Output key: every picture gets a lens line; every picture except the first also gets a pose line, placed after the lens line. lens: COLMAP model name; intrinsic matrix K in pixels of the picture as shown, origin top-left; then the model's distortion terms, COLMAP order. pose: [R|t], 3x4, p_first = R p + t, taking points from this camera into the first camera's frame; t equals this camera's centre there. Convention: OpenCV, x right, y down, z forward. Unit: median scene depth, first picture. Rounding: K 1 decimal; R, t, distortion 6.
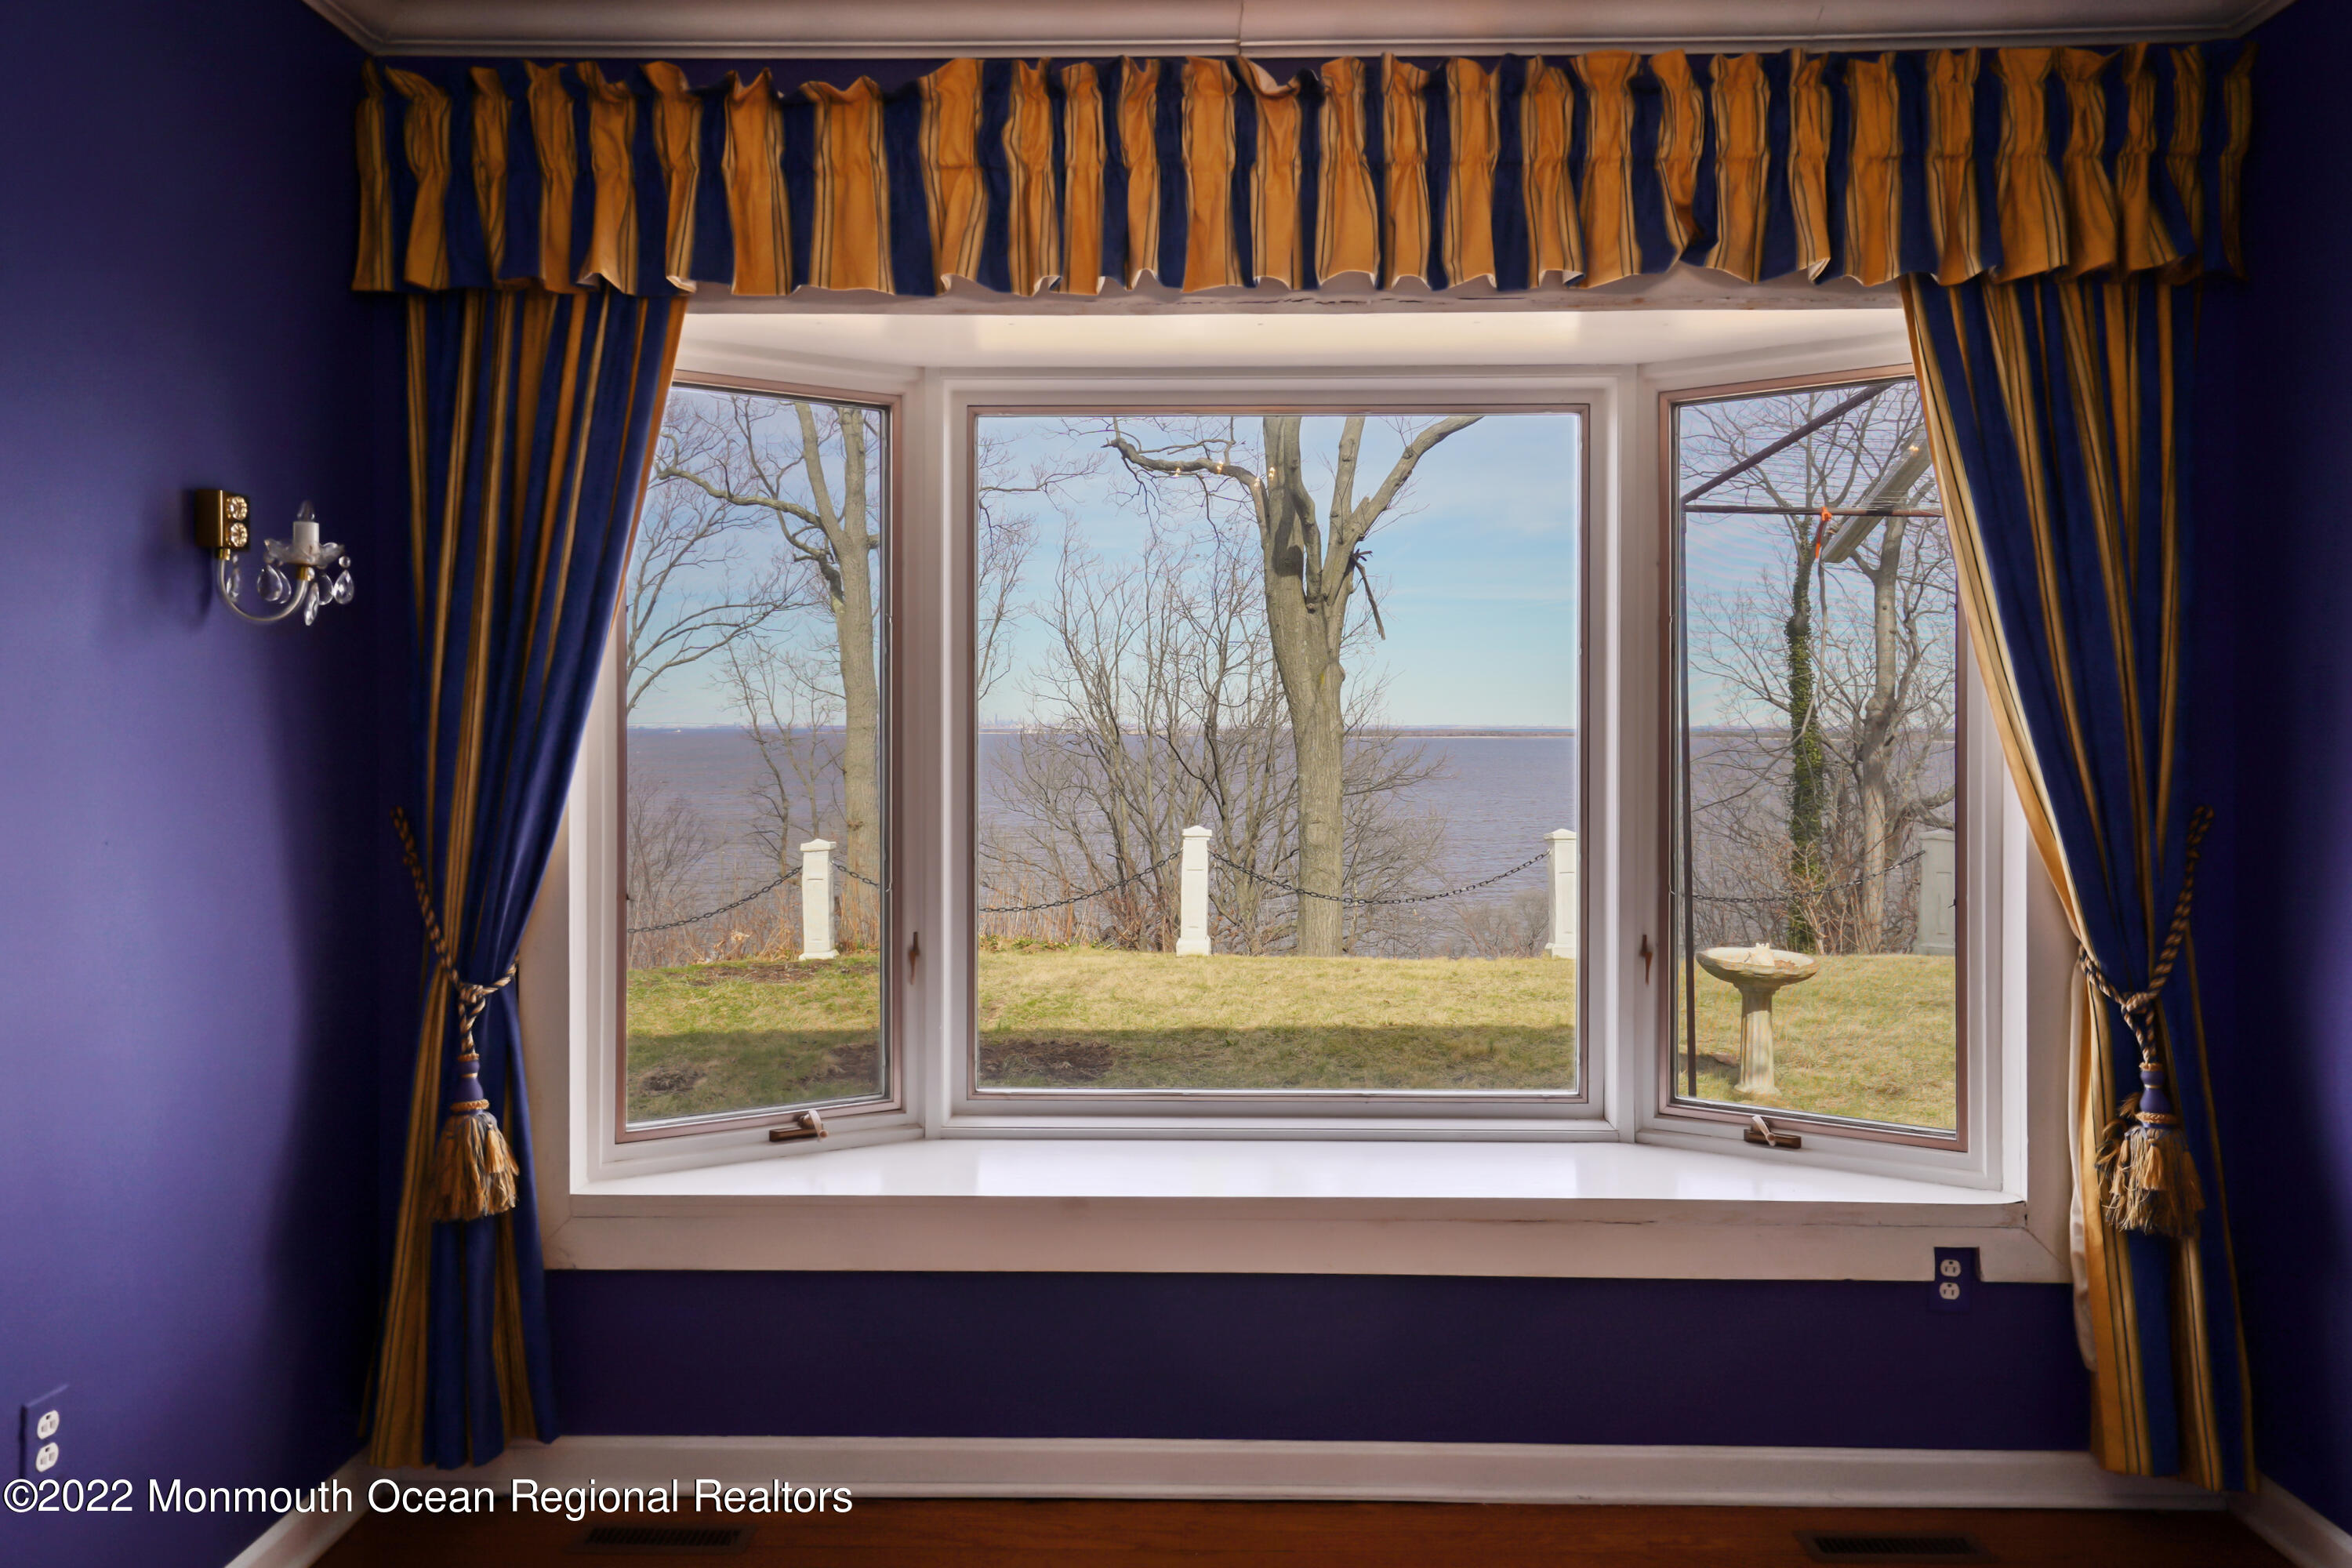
lens RADIAL K [[1531.6, 0, 1169.5], [0, 1531.6, 759.9], [0, 0, 1]] dist [0.006542, 0.001426]
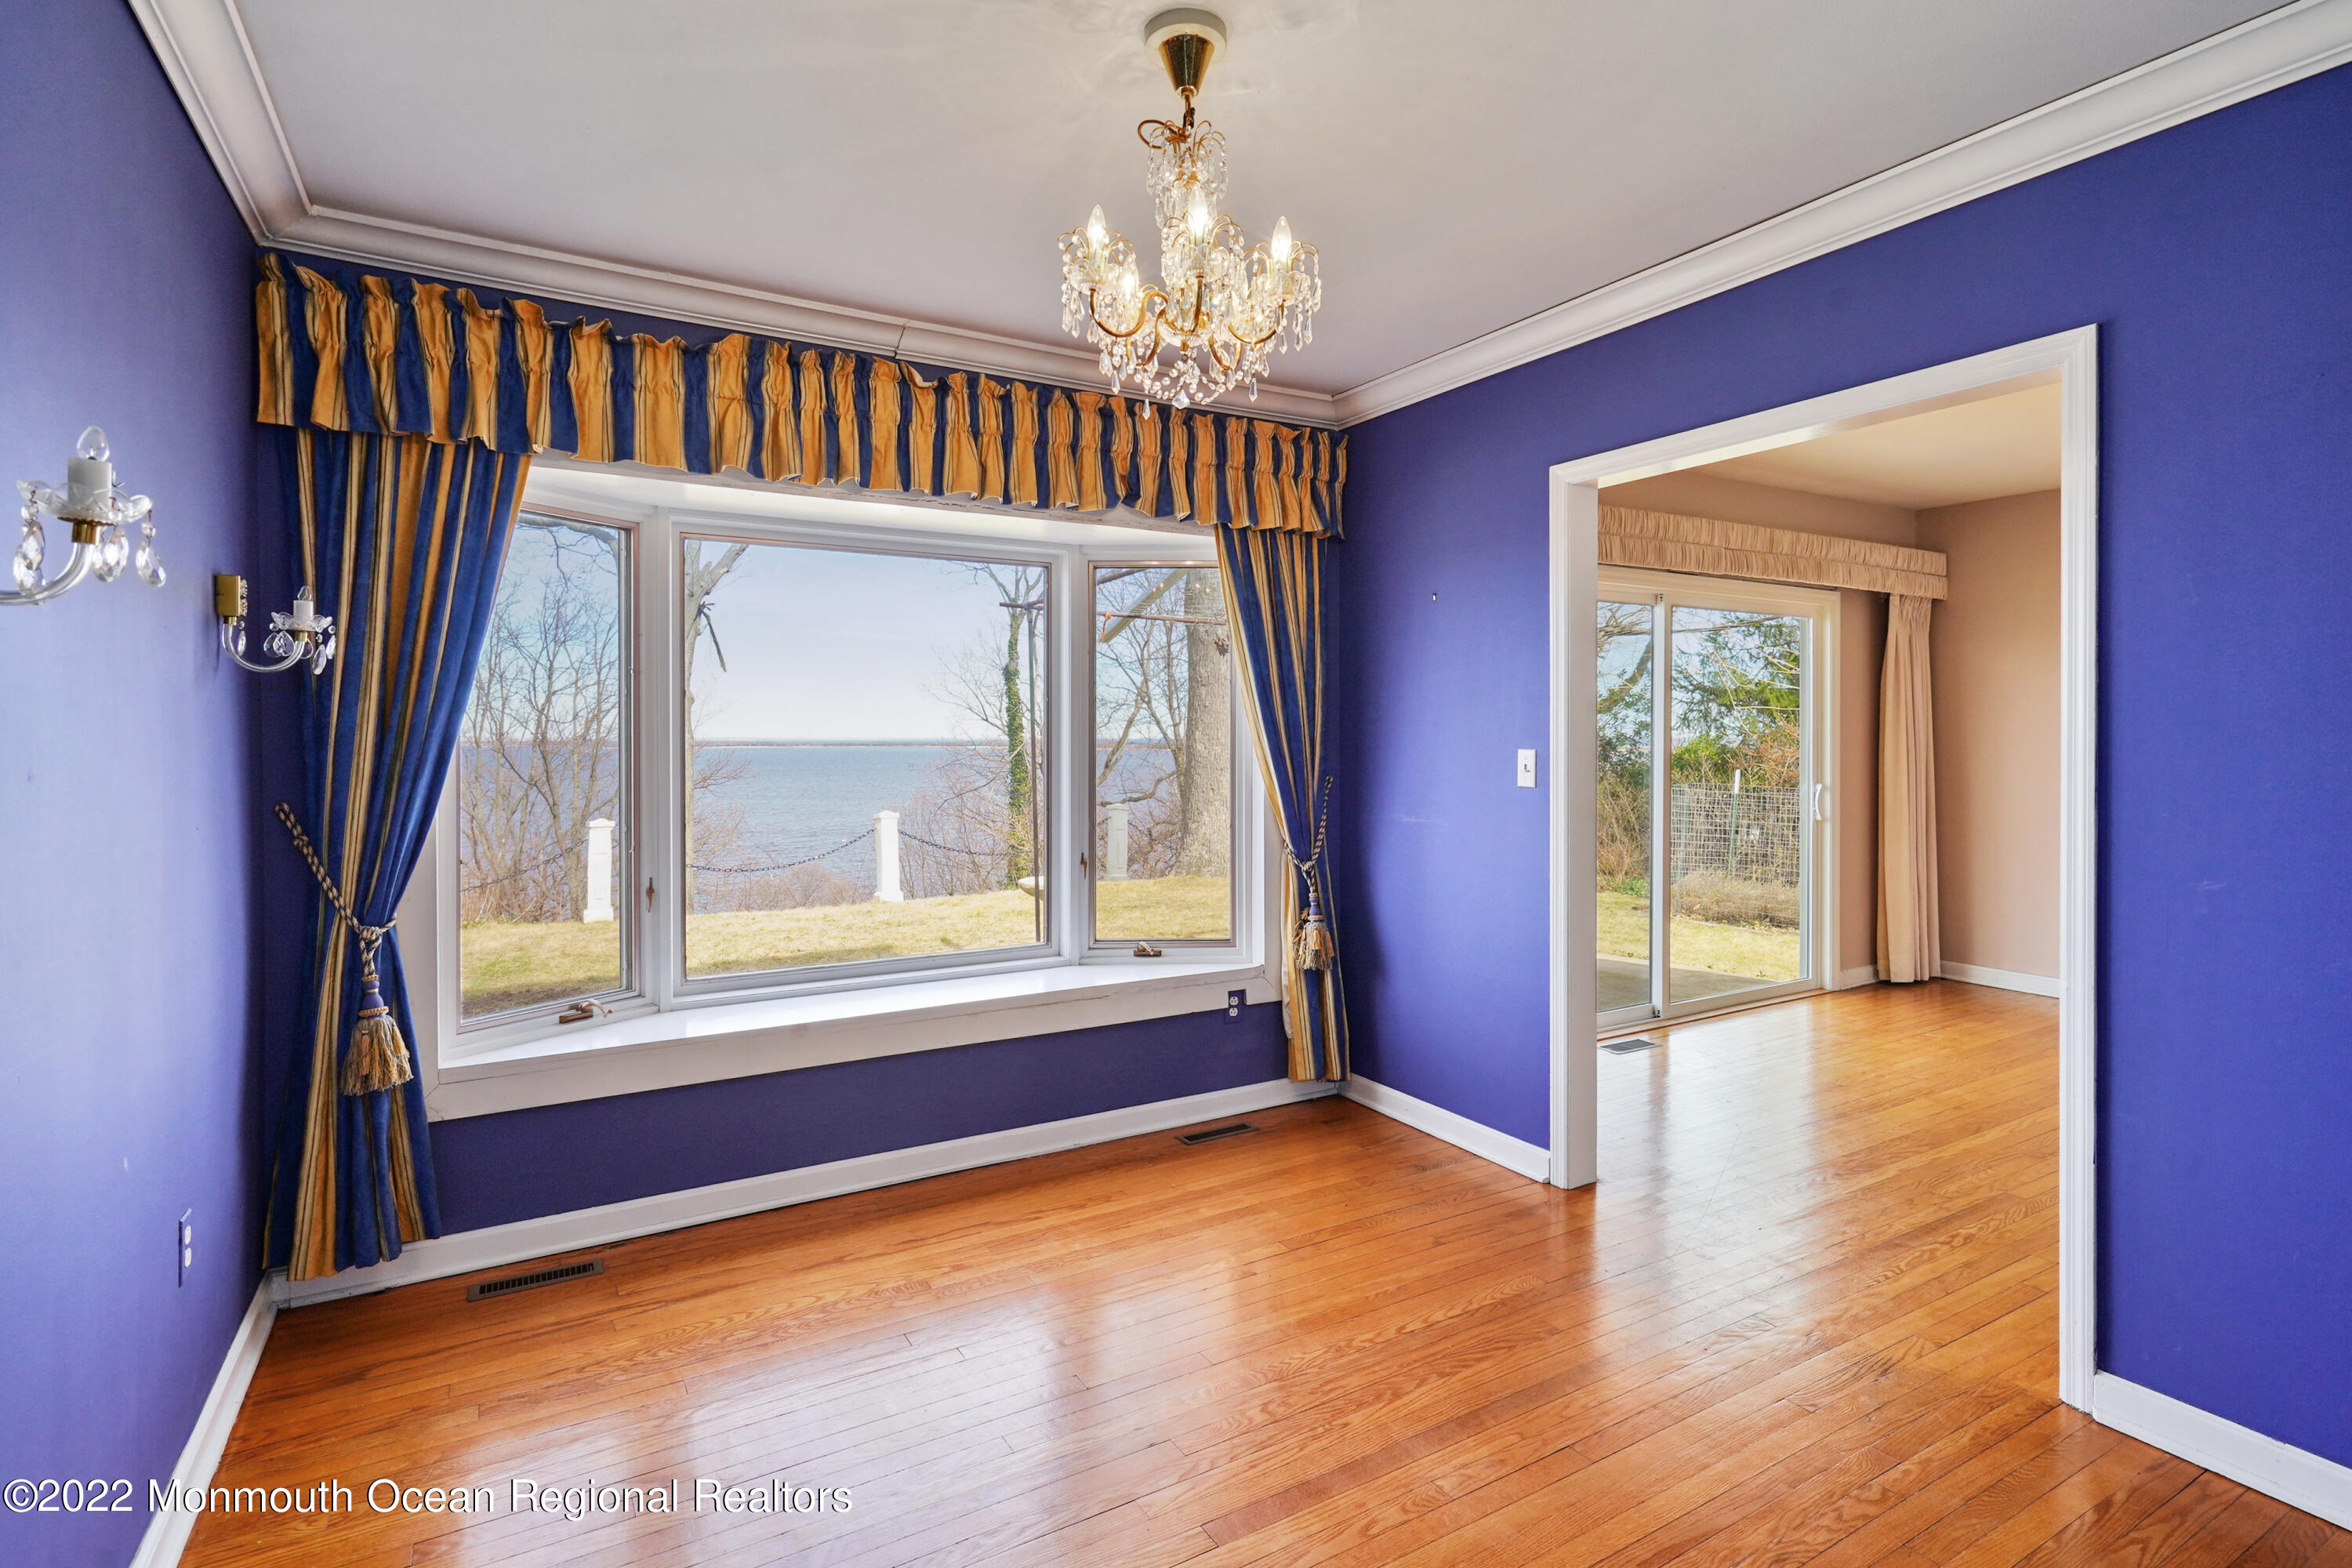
lens RADIAL K [[1154.5, 0, 1184.3], [0, 1154.5, 796.9], [0, 0, 1]] dist [-0.000113, -0.000393]
pose [[0.848562, -0.029474, 0.528275, -0.385882], [0.014046, 0.999350, 0.033196, 0.002304], [-0.528910, -0.020749, 0.848424, -0.300311]]
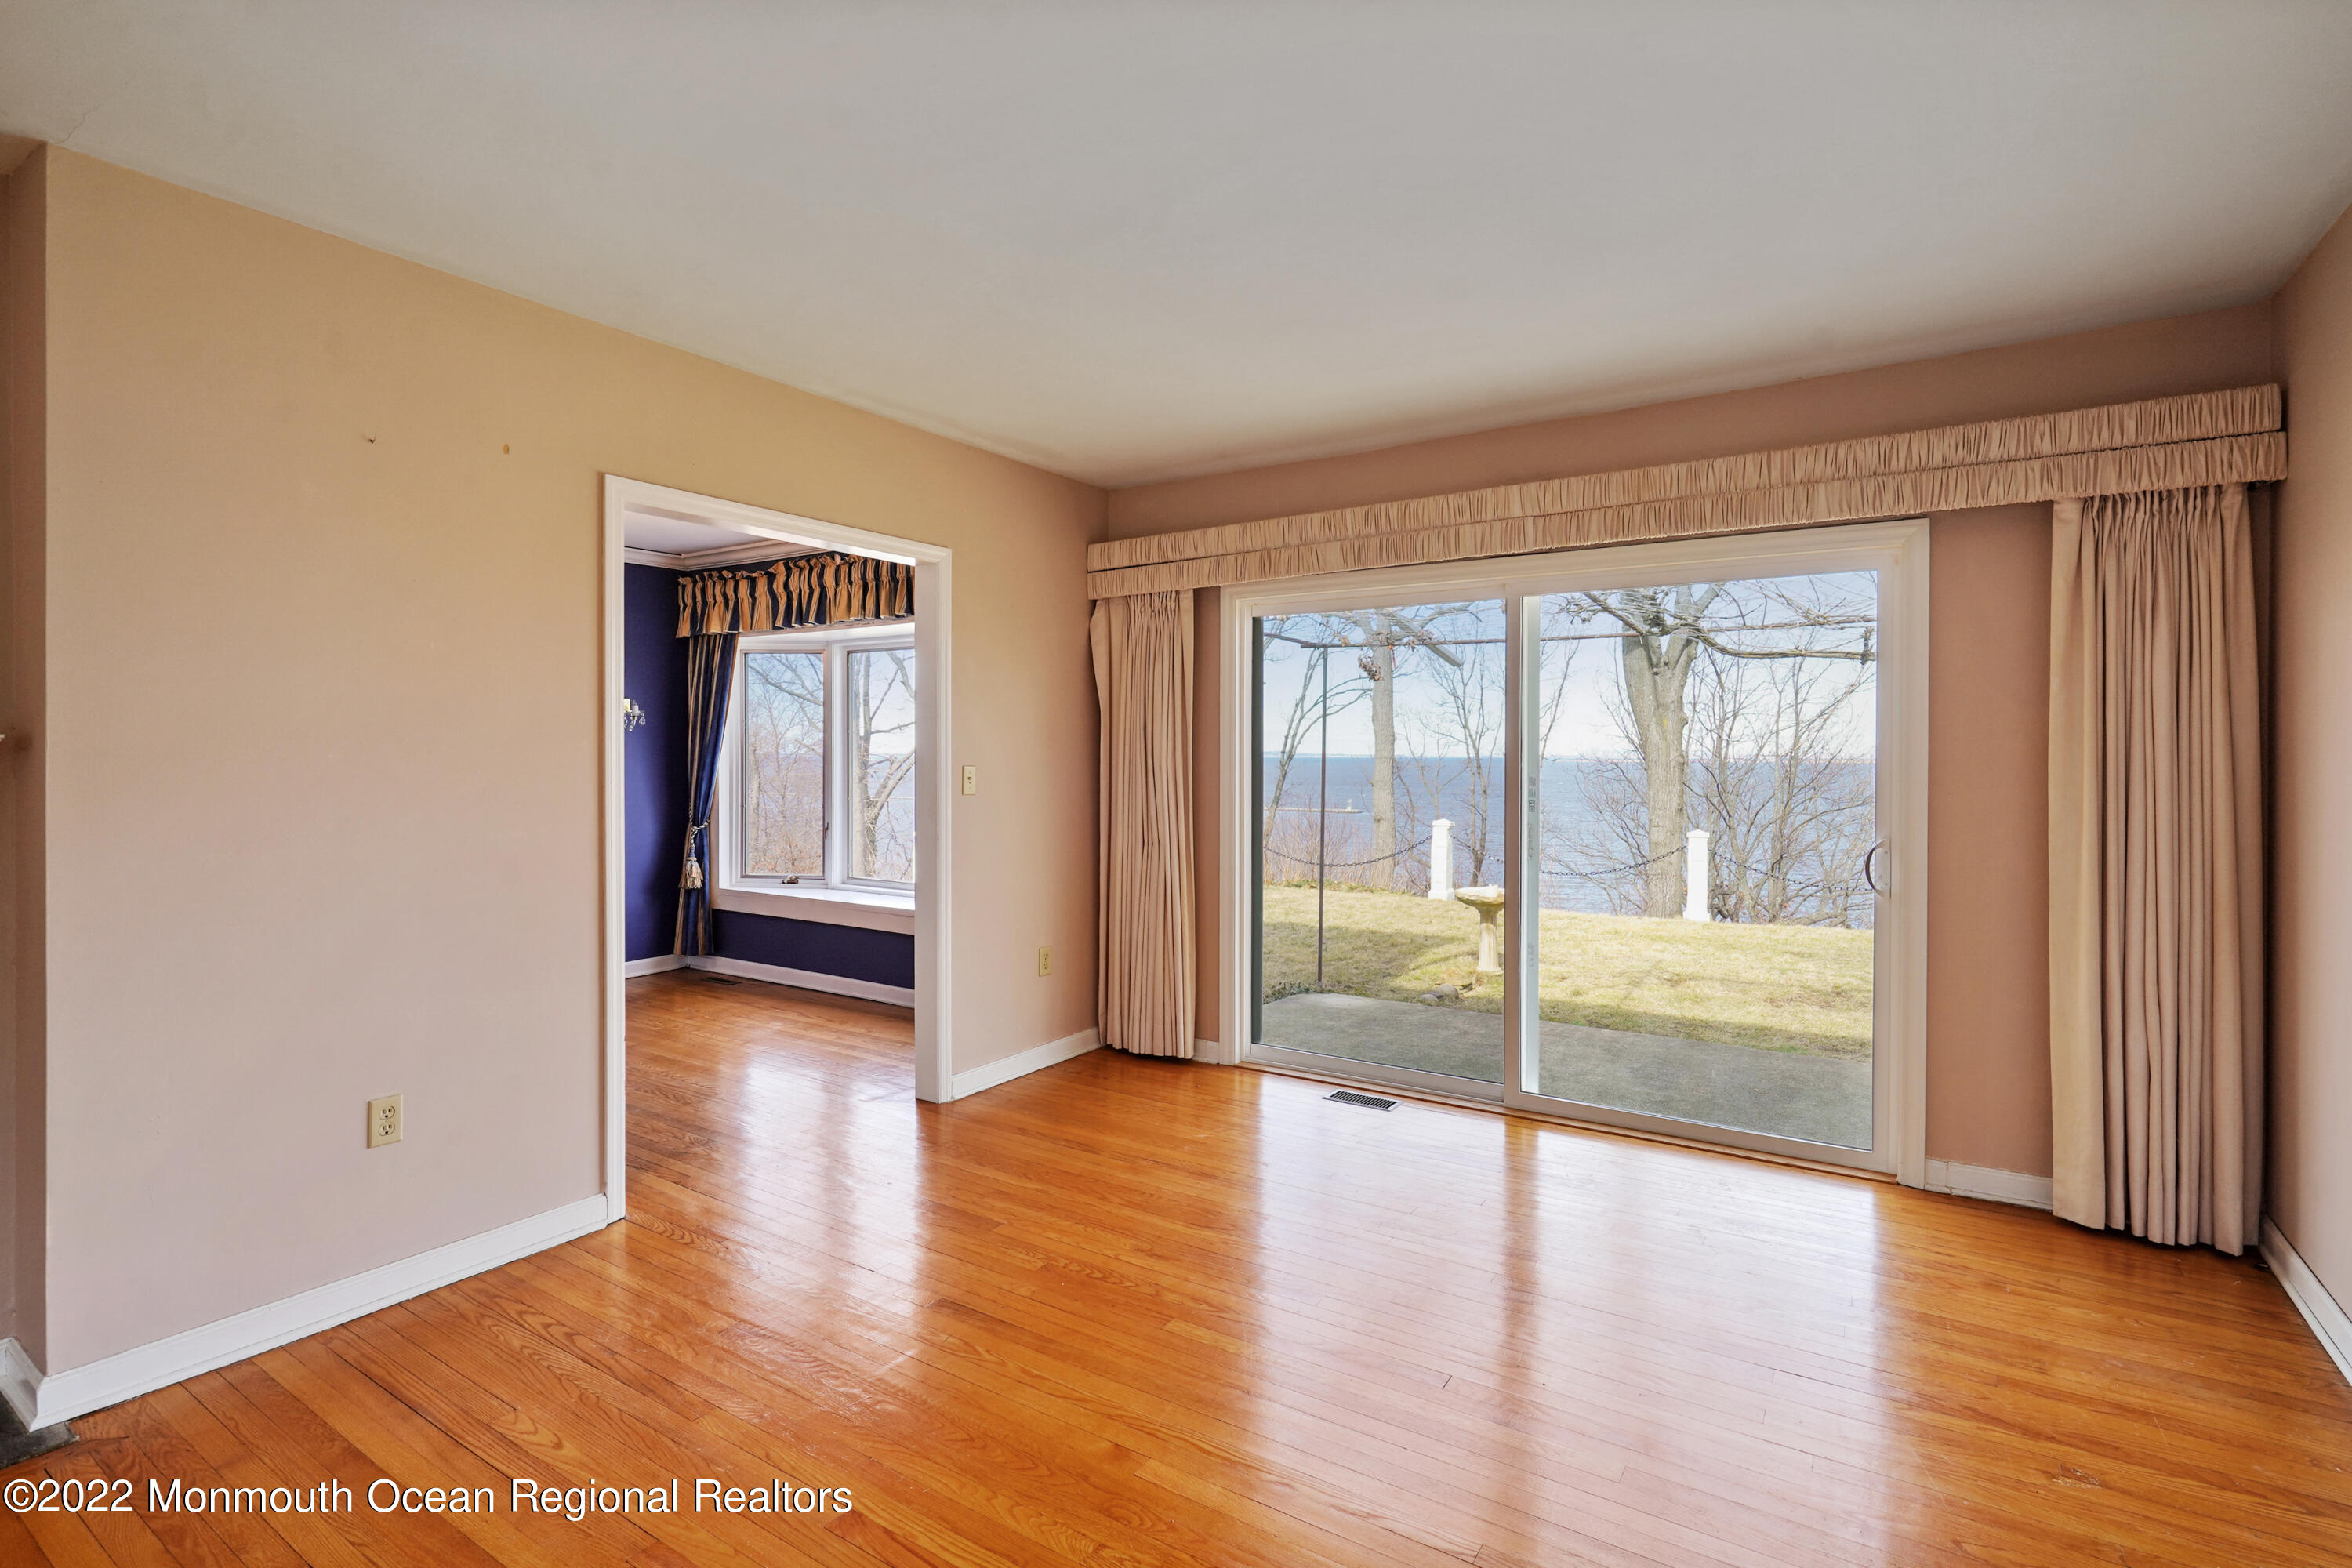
lens RADIAL K [[1112.2, 0, 1182.1], [0, 1112.2, 742.9], [0, 0, 1]] dist [0.001483, 0.000286]
pose [[0.845216, -0.001673, -0.534422, 1.969669], [-0.014870, 0.999534, -0.026647, 0.005452], [0.534218, 0.030469, 0.844797, -0.623414]]
